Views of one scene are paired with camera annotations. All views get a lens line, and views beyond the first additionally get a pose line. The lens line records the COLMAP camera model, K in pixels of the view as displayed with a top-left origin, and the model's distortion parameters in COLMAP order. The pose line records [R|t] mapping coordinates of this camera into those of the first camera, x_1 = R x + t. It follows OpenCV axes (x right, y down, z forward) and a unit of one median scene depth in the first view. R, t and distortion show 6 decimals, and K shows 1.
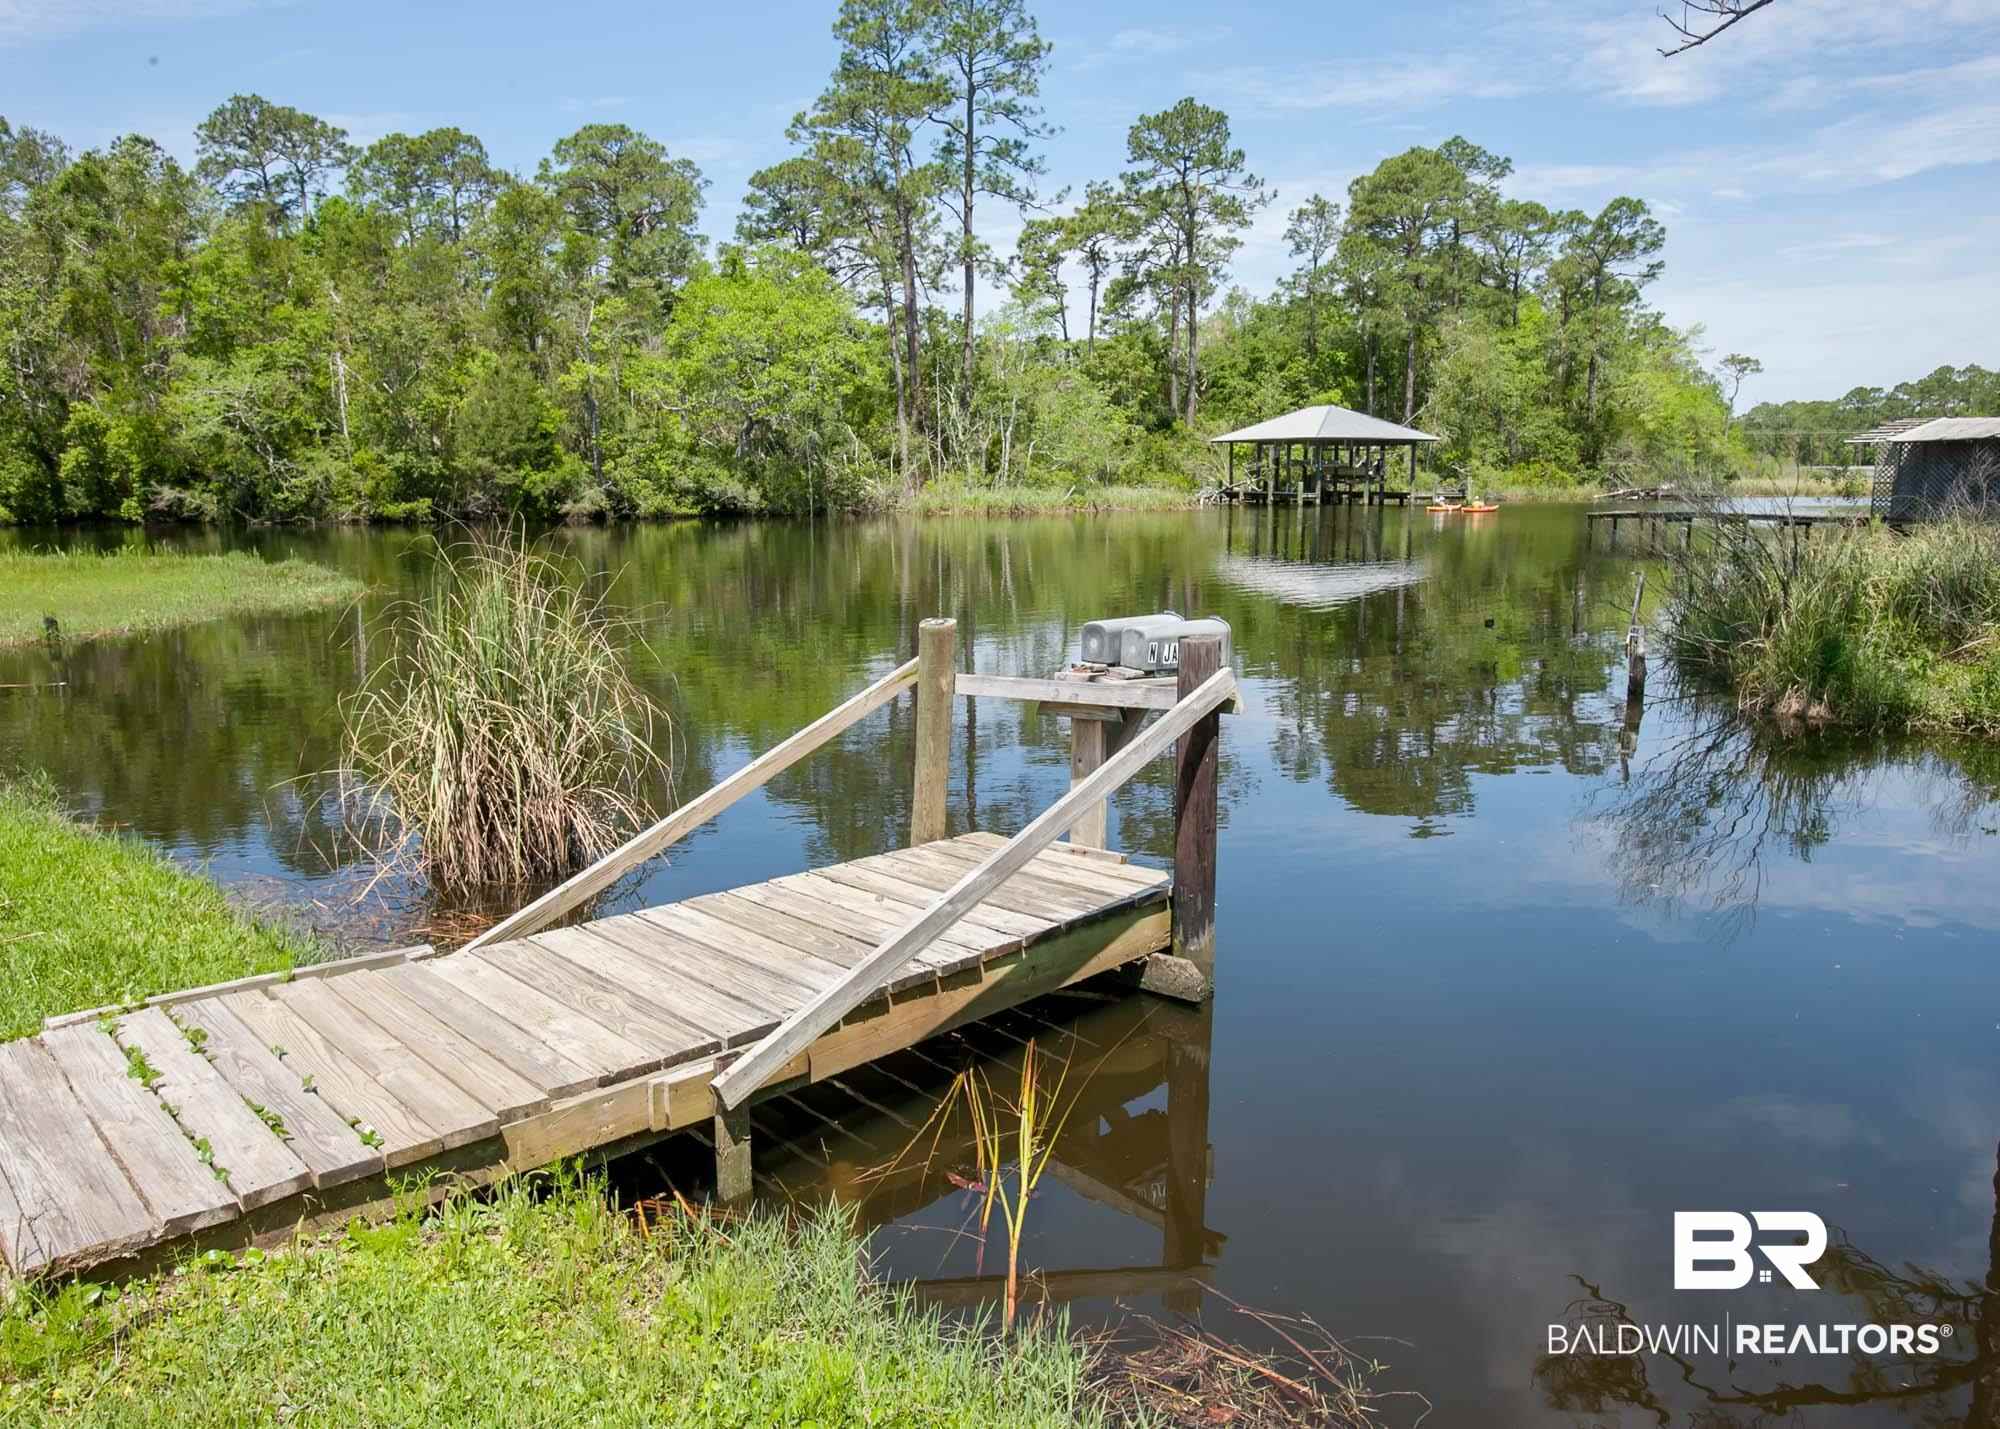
lens RADIAL K [[1345.6, 0, 977.1], [0, 1345.6, 710.9], [0, 0, 1]] dist [-0.059136, 0.069134]
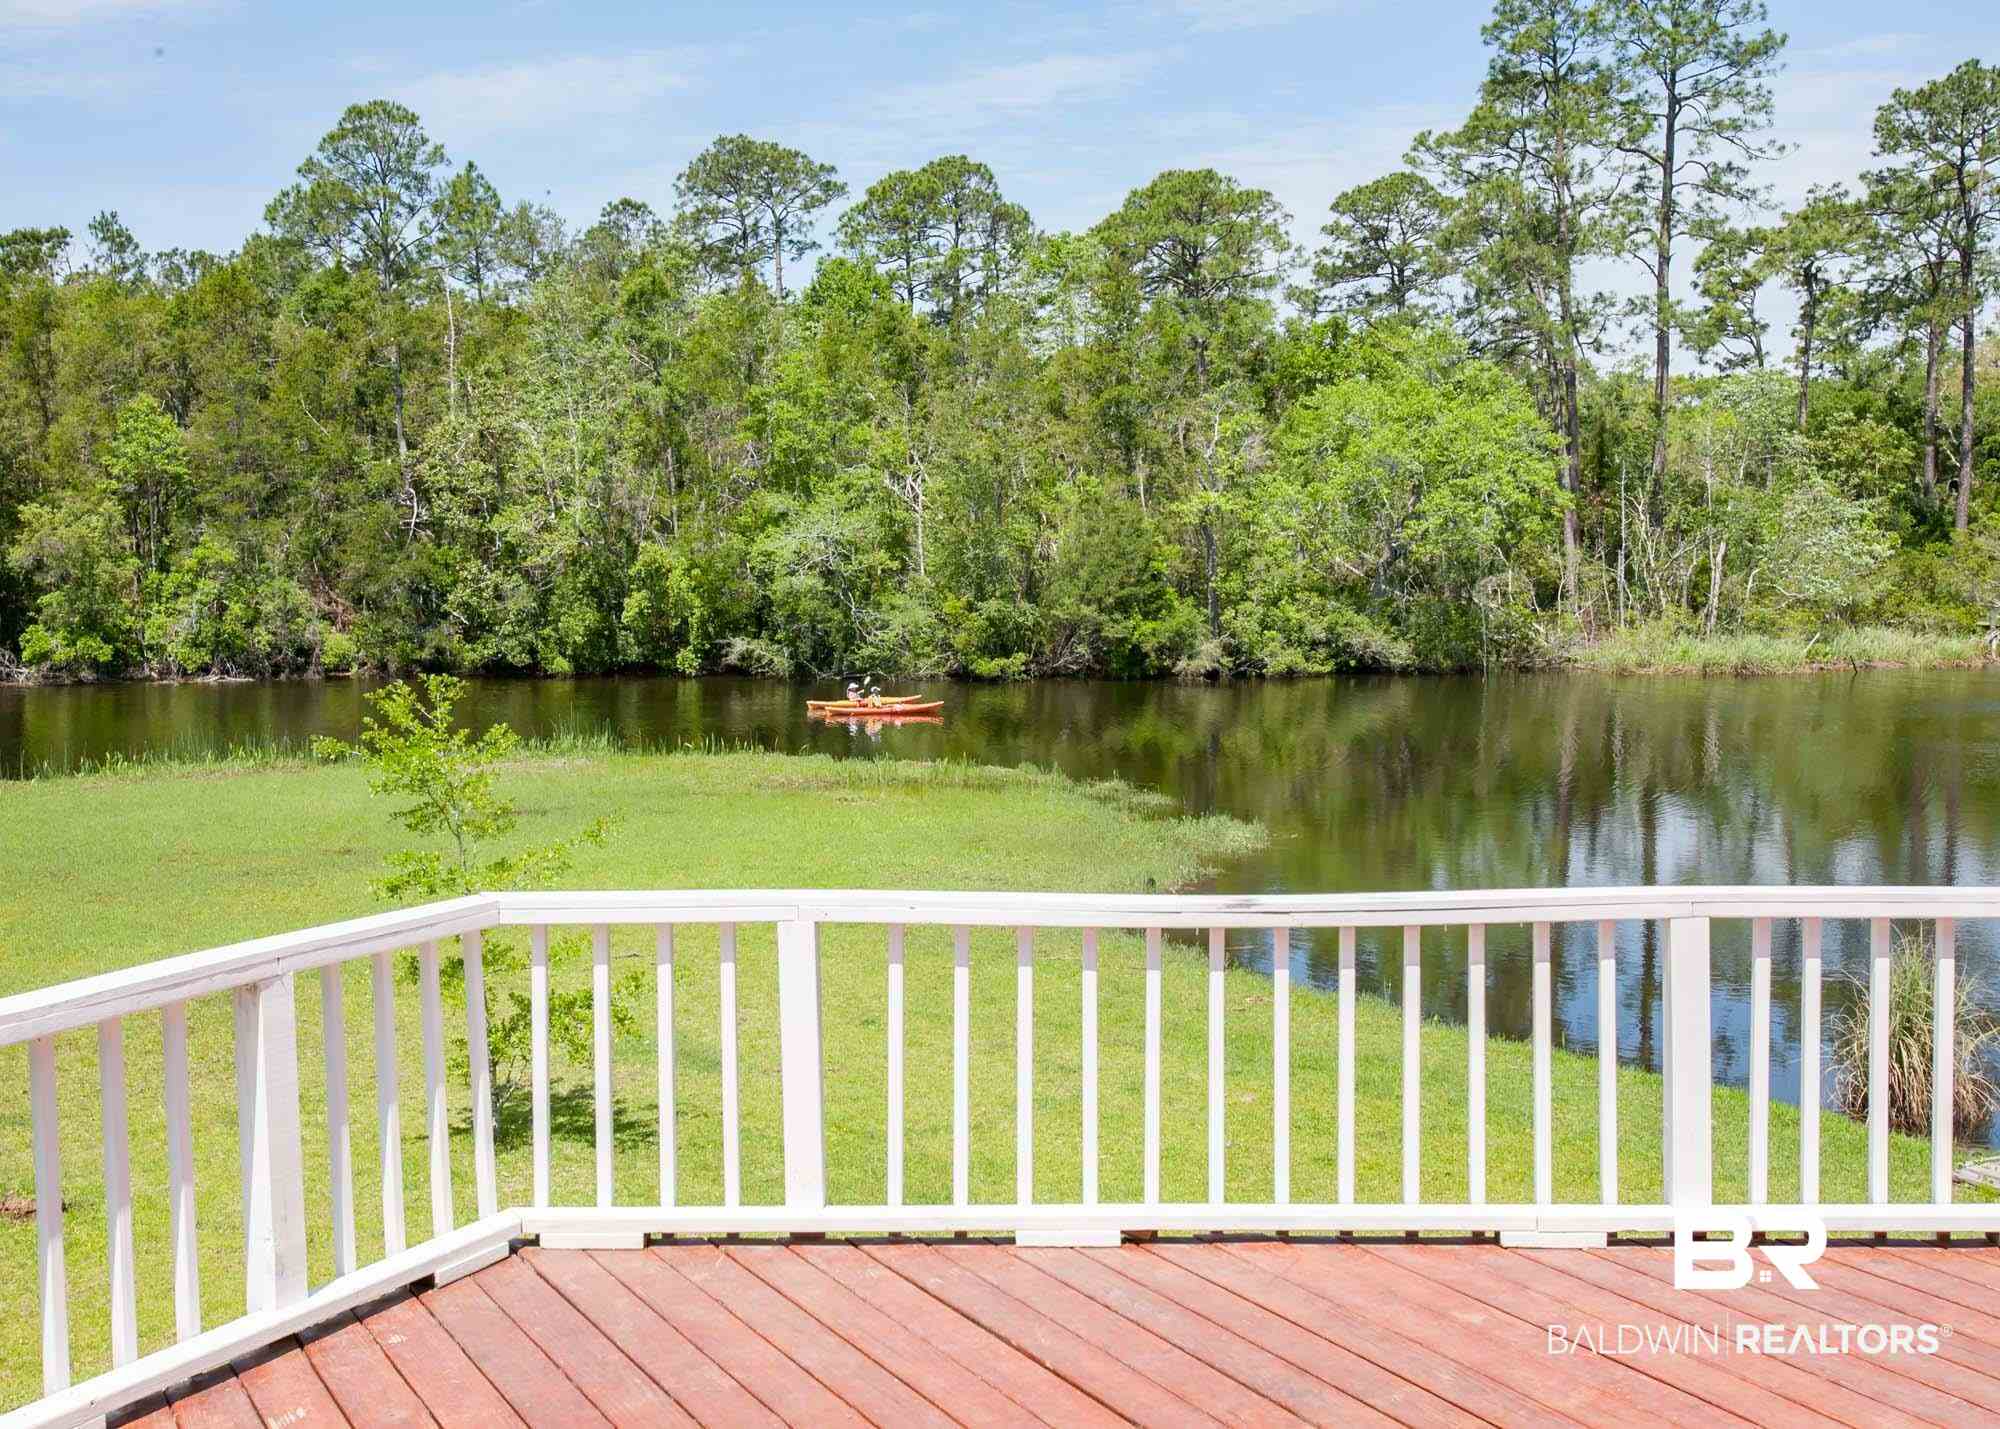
lens RADIAL K [[2050.5, 0, 1000.0], [0, 2050.5, 714.5], [0, 0, 1]] dist [-0.016477, 0.138783]
pose [[0.969082, 0.020478, -0.245887, -0.076235], [-0.040782, 0.996137, -0.077768, -0.013988], [0.243345, 0.085391, 0.966174, -0.180723]]
